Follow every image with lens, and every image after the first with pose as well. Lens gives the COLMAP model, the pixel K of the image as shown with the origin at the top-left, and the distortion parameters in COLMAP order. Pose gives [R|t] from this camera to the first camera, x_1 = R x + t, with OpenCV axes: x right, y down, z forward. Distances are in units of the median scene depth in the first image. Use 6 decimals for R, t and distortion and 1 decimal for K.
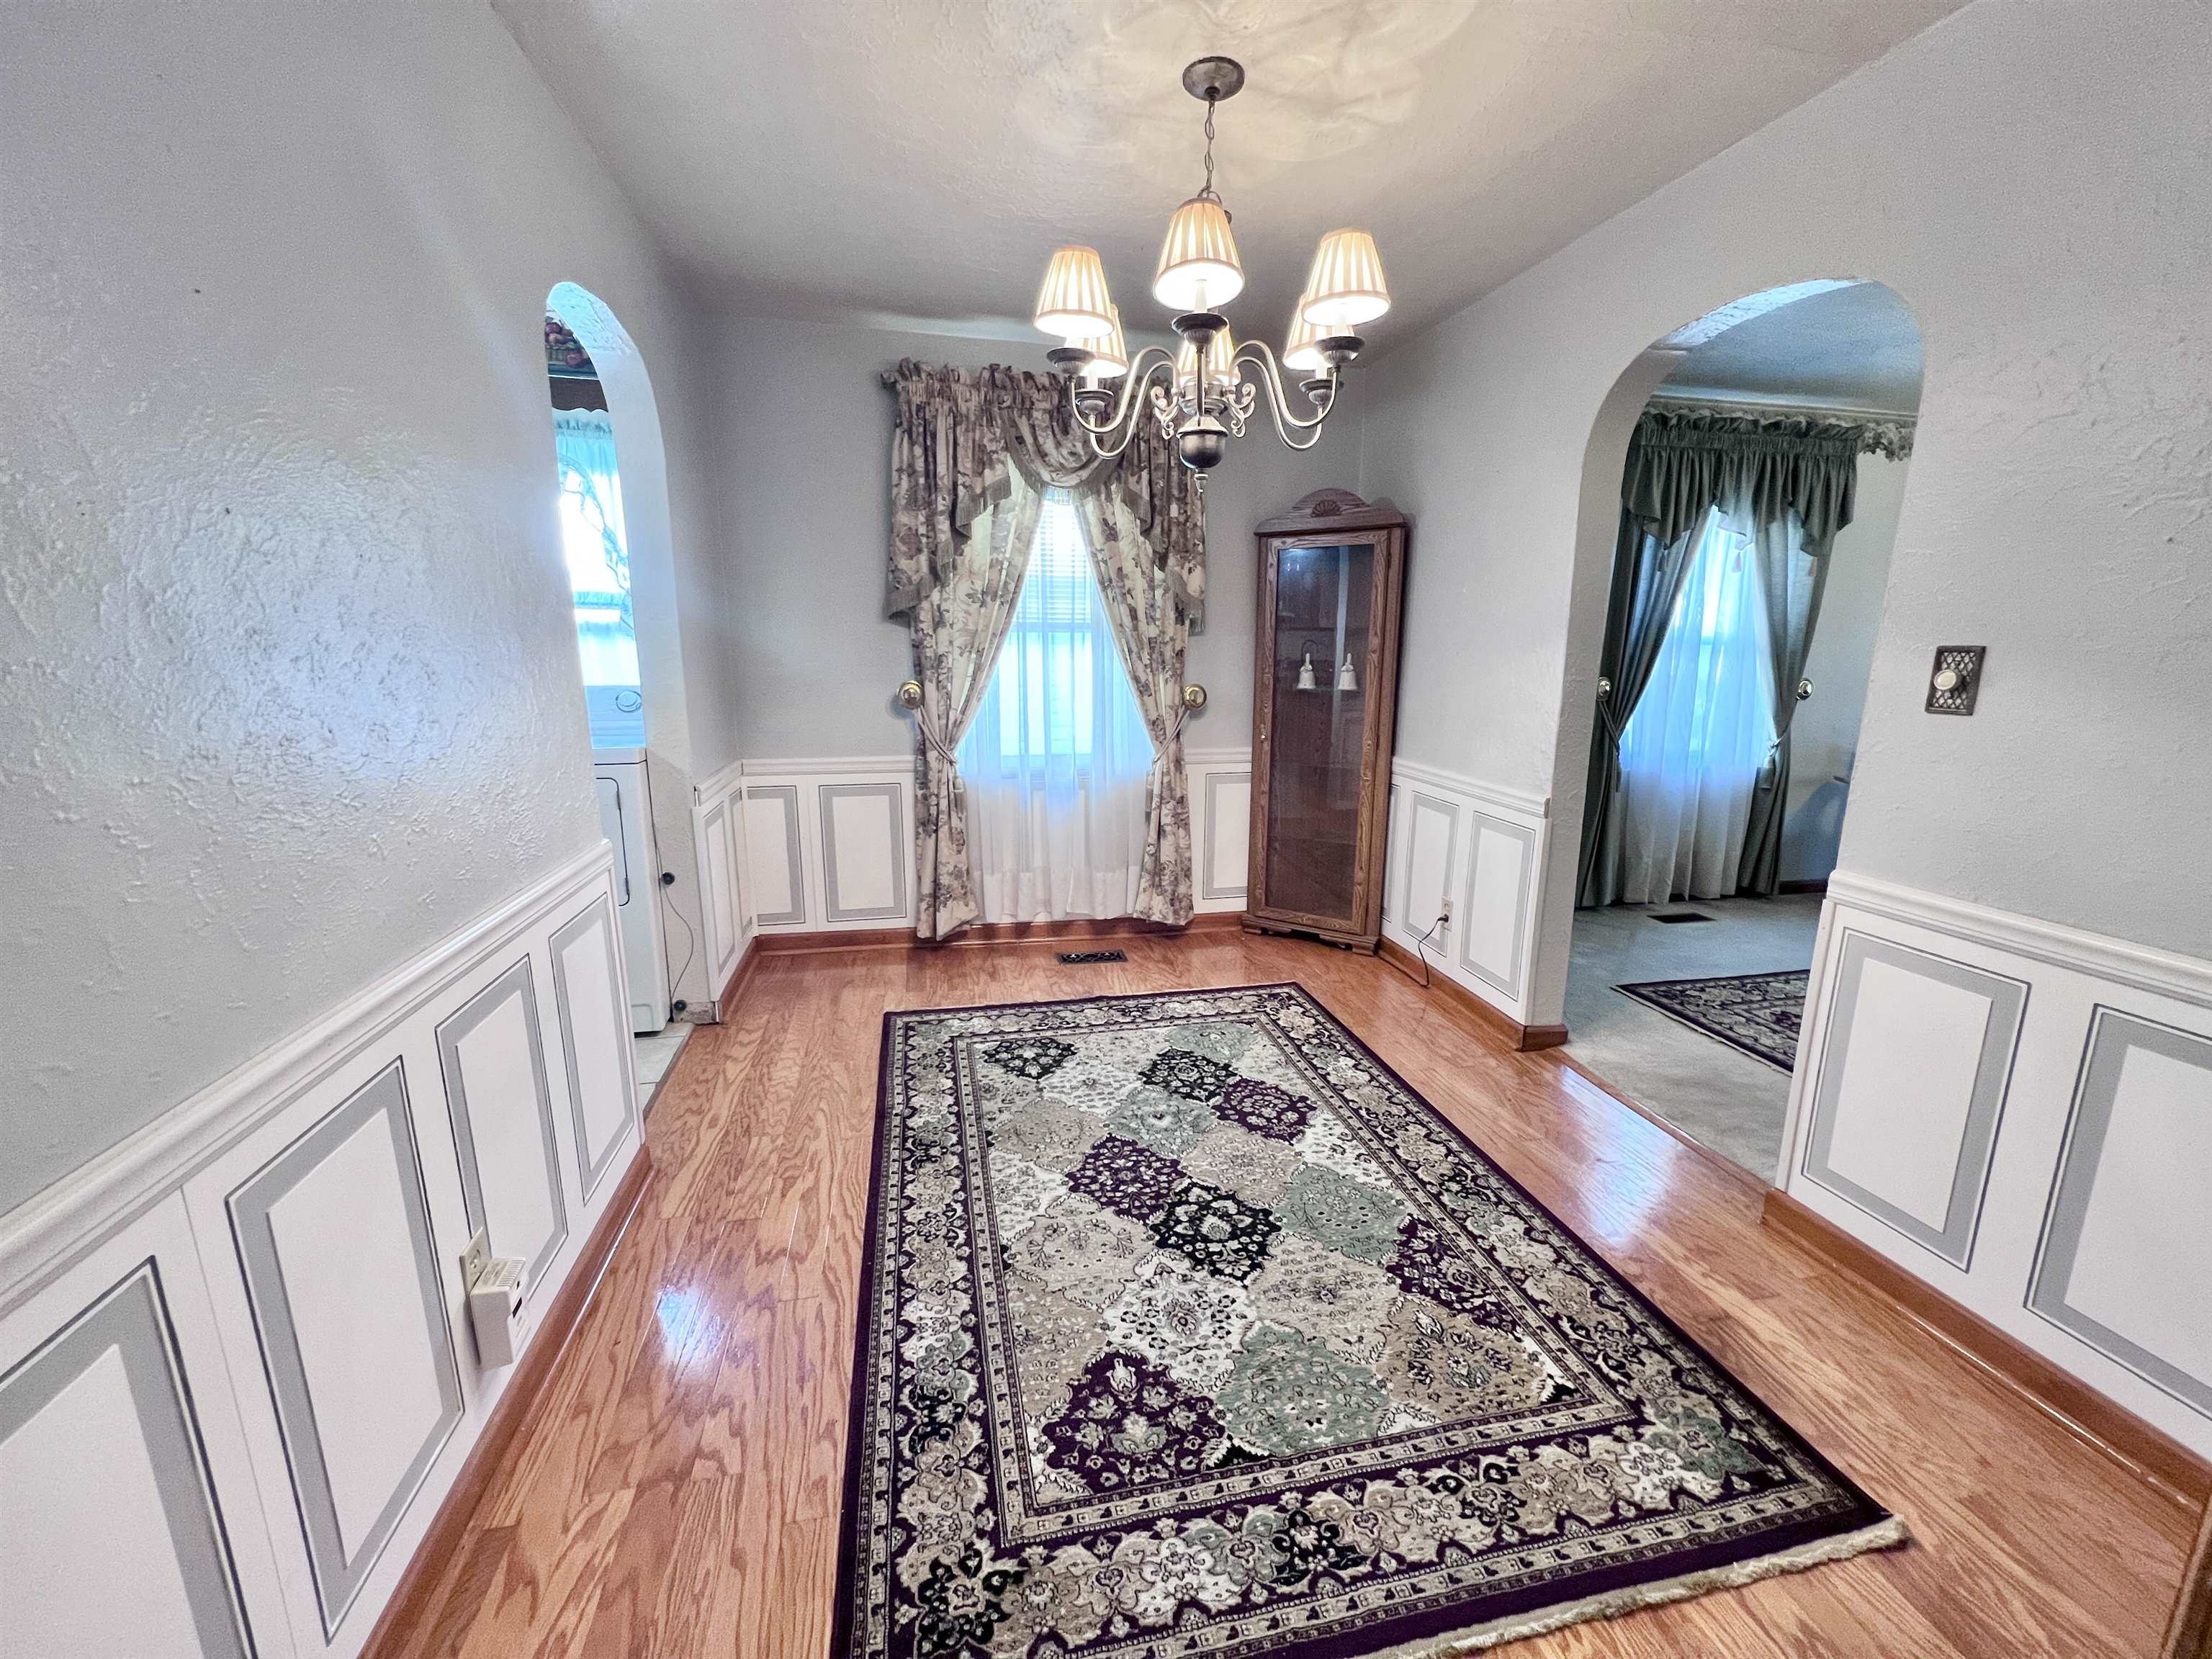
lens RADIAL K [[873.6, 0, 1102.0], [0, 873.6, 831.9], [0, 0, 1]] dist [-0.002348, -0.000127]
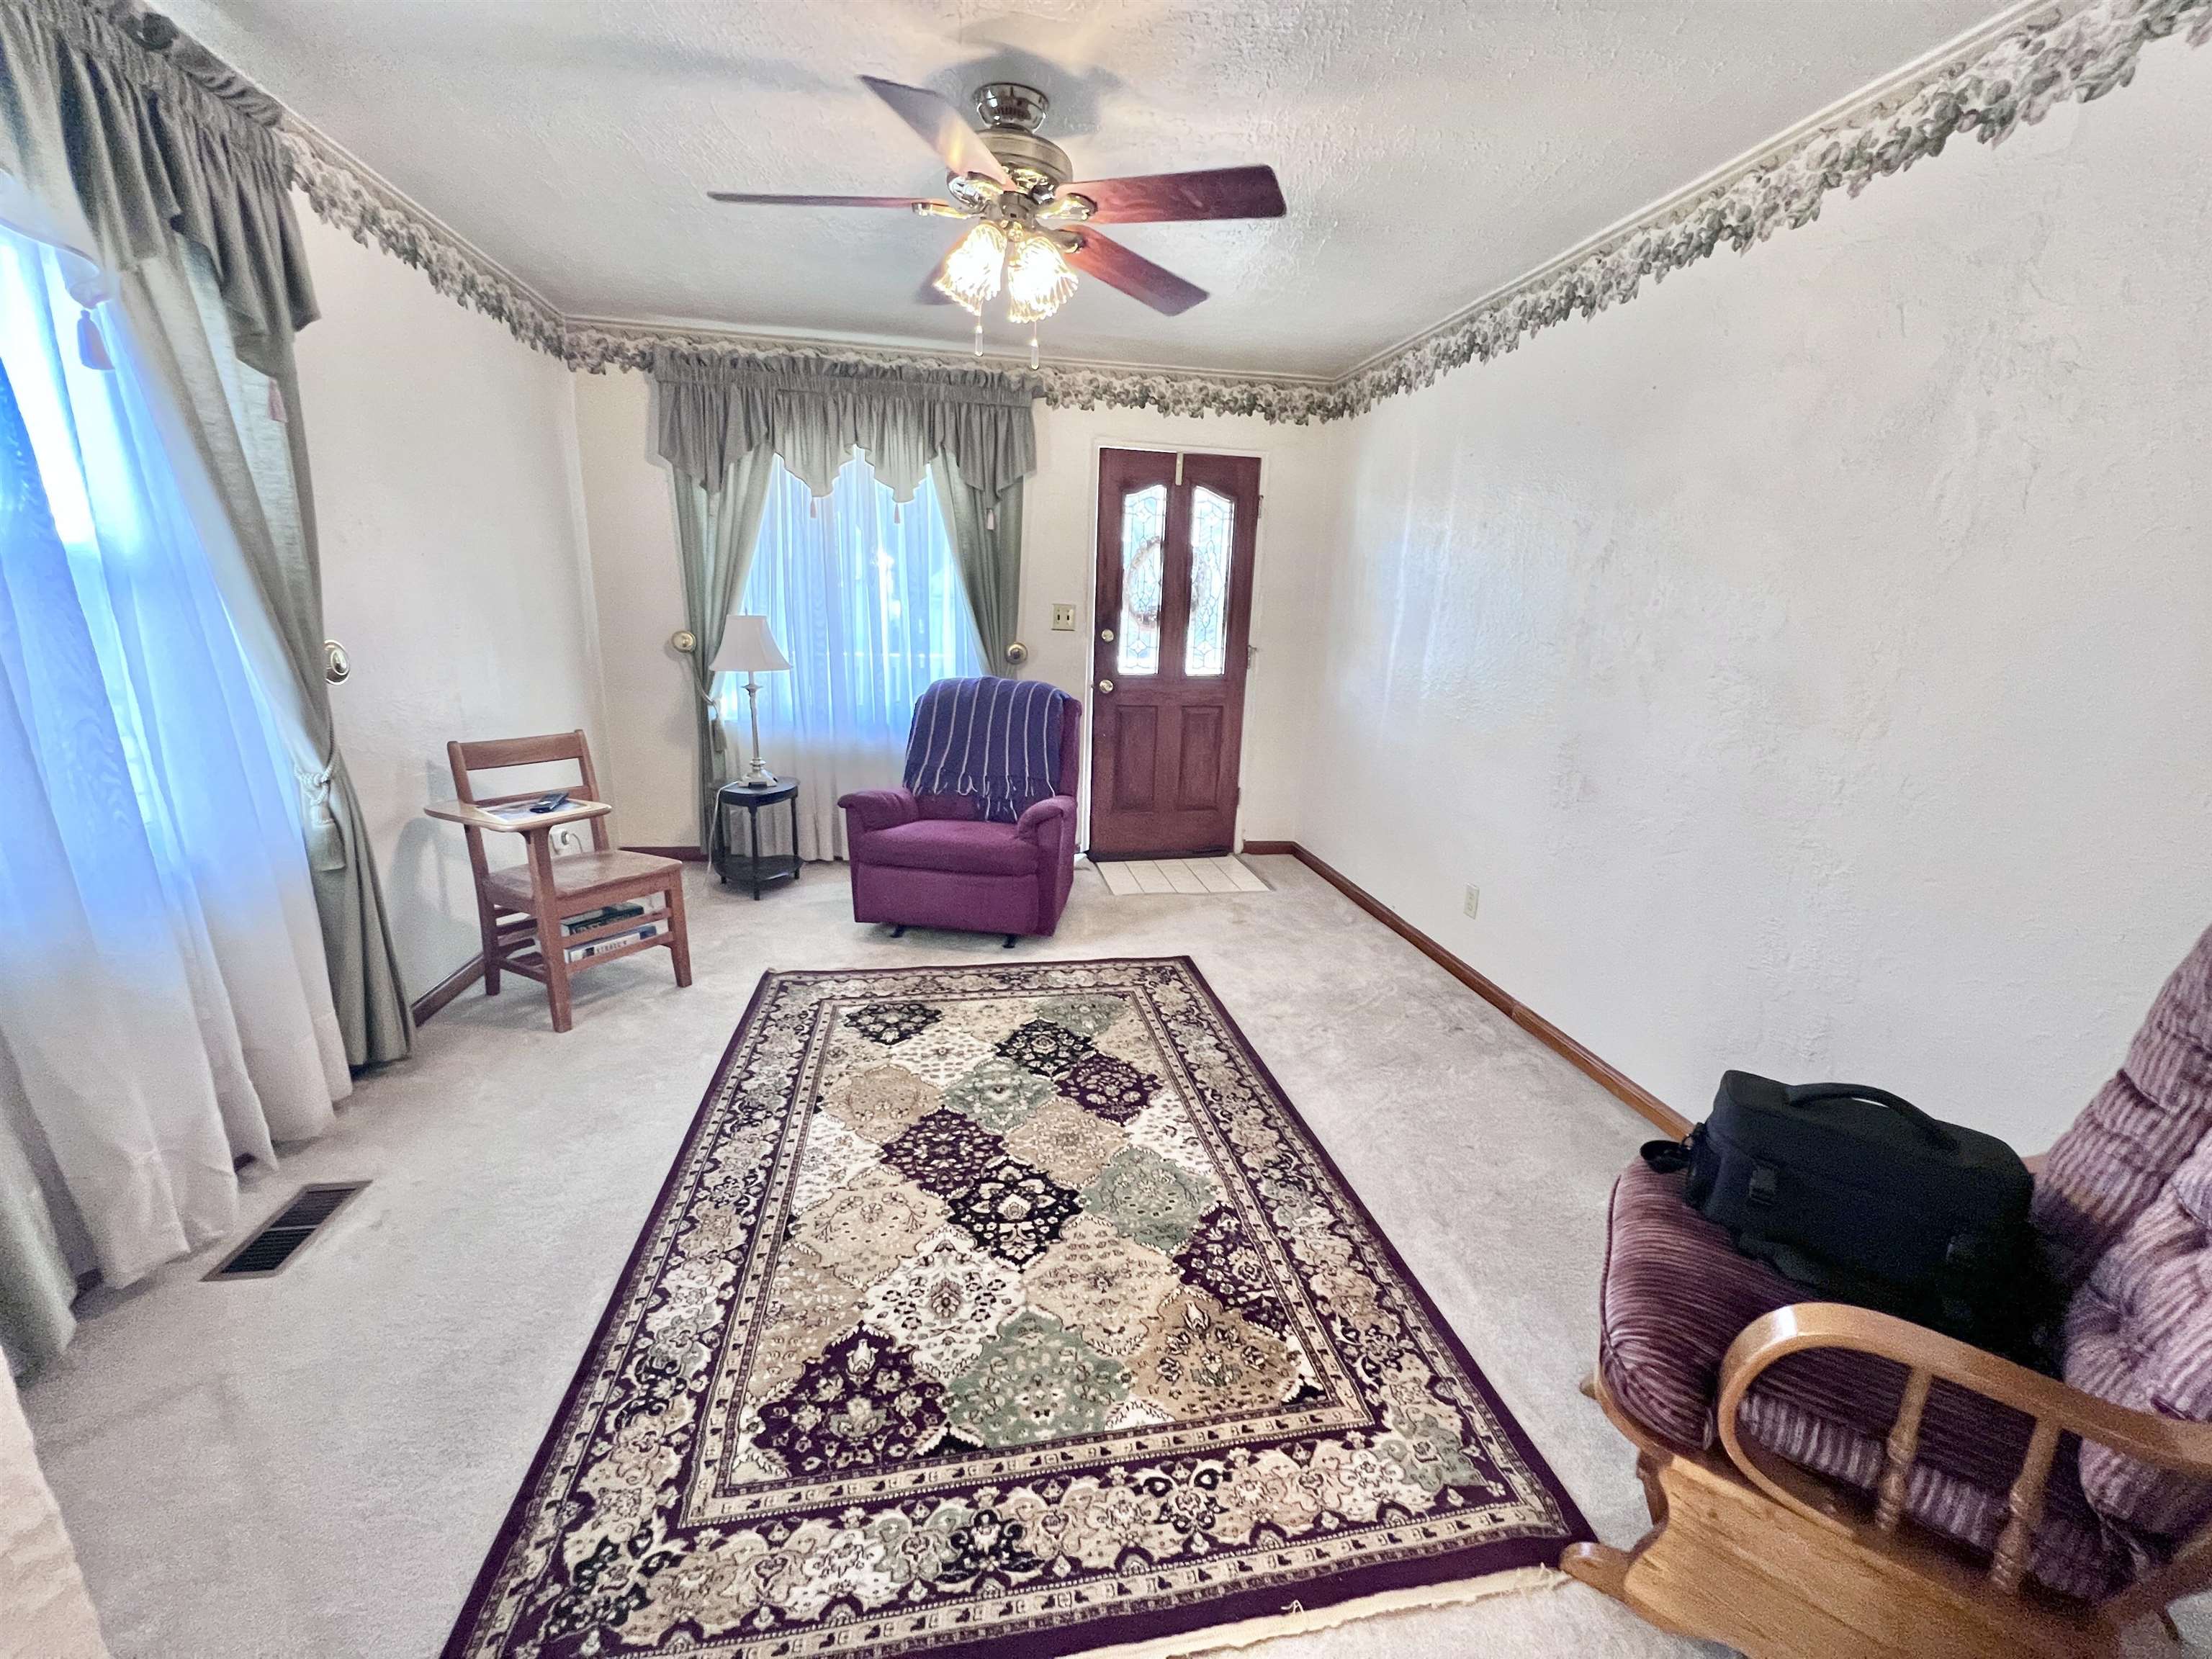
lens RADIAL K [[873.6, 0, 1113.9], [0, 873.6, 830.4], [0, 0, 1]] dist [-0.002348, -0.000127]
pose [[0.999201, 0.037054, -0.015000, 0.272582], [-0.036365, 0.998376, 0.043861, -0.015619], [0.016601, -0.043280, 0.998925, 0.050855]]
